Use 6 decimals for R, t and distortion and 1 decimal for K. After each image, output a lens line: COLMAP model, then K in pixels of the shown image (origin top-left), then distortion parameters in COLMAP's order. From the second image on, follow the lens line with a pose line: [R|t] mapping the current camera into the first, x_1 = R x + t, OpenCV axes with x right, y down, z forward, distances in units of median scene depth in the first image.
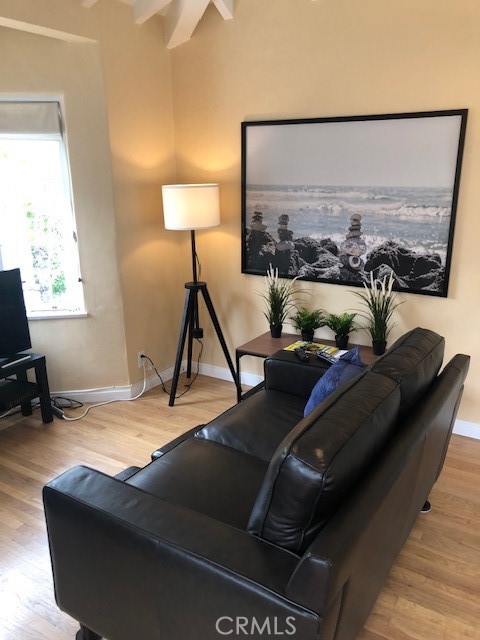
lens RADIAL K [[533.3, 0, 240.0], [0, 533.3, 320.0], [0, 0, 1]] dist [0.056817, -0.048432]
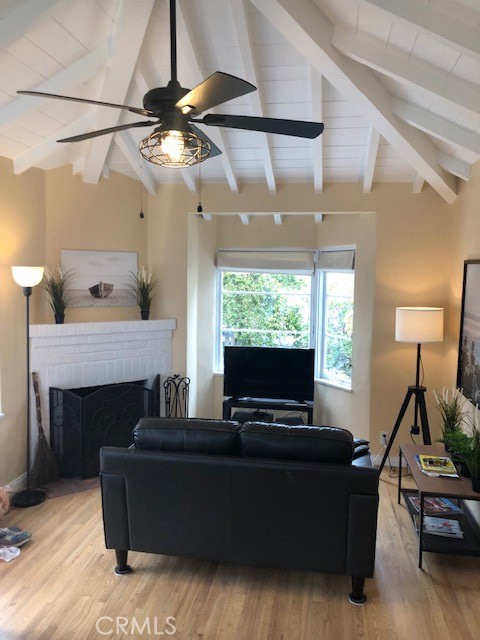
lens RADIAL K [[533.3, 0, 240.0], [0, 533.3, 320.0], [0, 0, 1]] dist [0.056817, -0.048432]
pose [[0.374072, 0.102841, -0.921680, 0.978608], [-0.275918, 0.961169, -0.004737, -0.111494], [0.885403, 0.256080, 0.387923, 0.160446]]
